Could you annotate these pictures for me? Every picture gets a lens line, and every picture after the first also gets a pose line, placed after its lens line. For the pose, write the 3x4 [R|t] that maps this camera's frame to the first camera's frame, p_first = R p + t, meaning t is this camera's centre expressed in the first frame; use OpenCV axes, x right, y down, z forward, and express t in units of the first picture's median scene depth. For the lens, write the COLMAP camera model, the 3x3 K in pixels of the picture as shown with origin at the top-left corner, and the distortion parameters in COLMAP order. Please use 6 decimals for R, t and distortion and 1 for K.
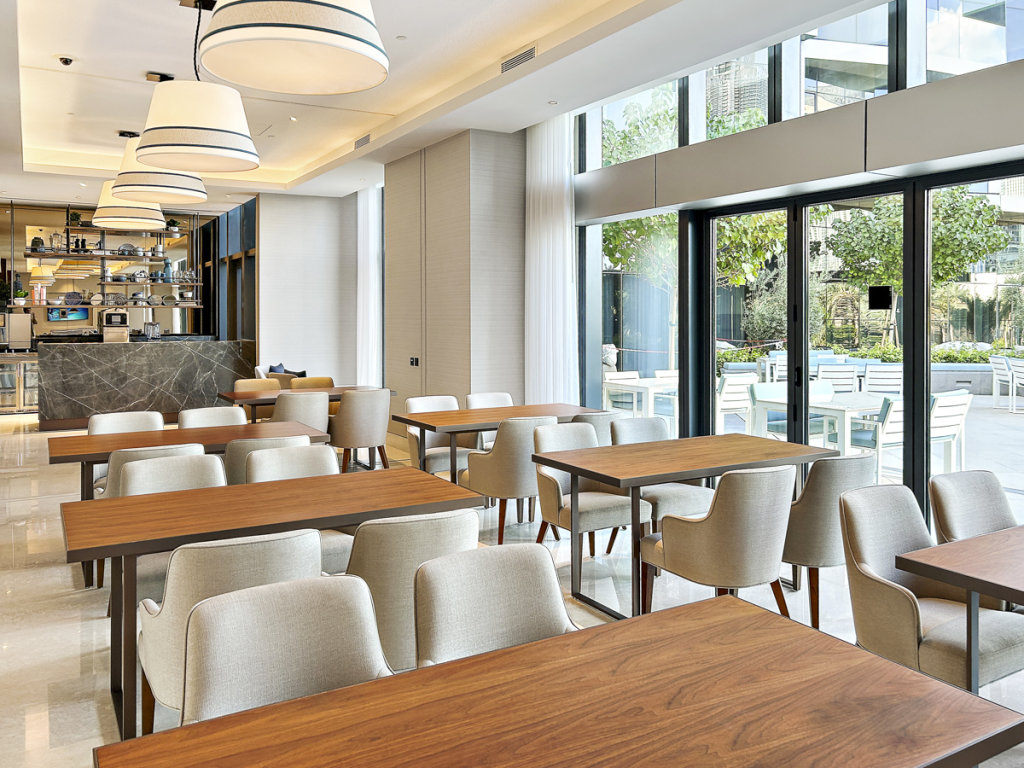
lens RADIAL K [[810.5, 0, 511.5], [0, 810.5, 381.5], [0, 0, 1]] dist [-0.010598, 0.002700]
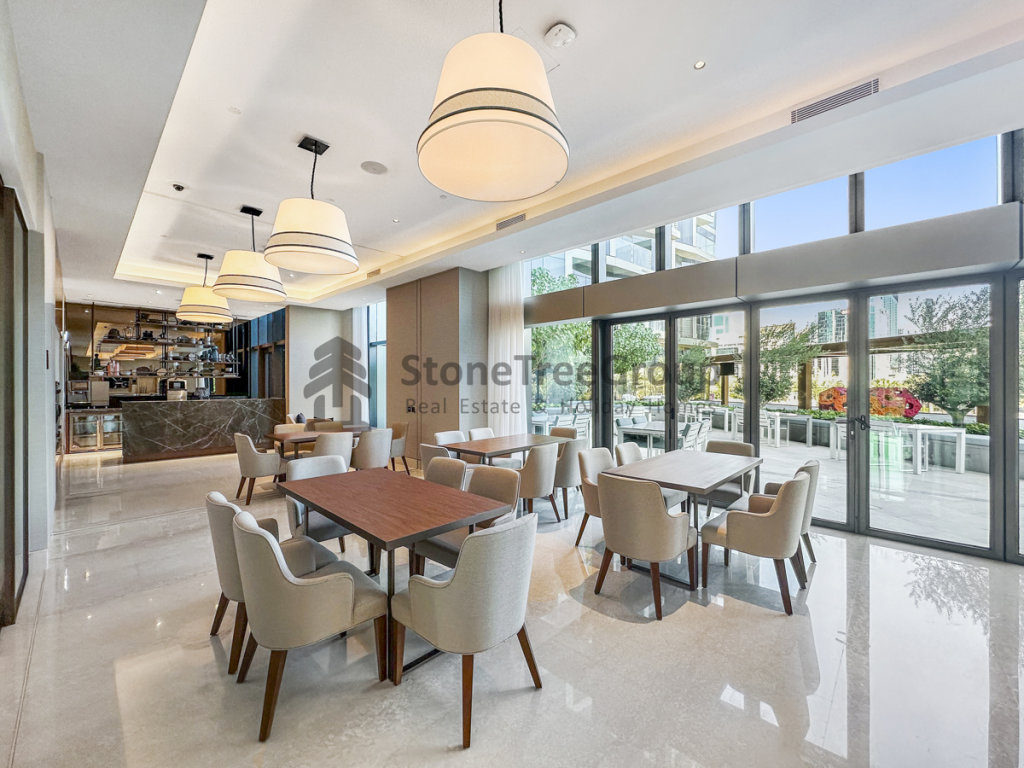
lens RADIAL K [[412.1, 0, 512.4], [0, 412.1, 386.6], [0, 0, 1]] dist [-0.012823, -0.000360]
pose [[0.961488, -0.000131, 0.274846, -0.143440], [0.021905, 0.996855, -0.076154, -0.005161], [-0.273972, 0.079241, 0.958468, 0.161249]]
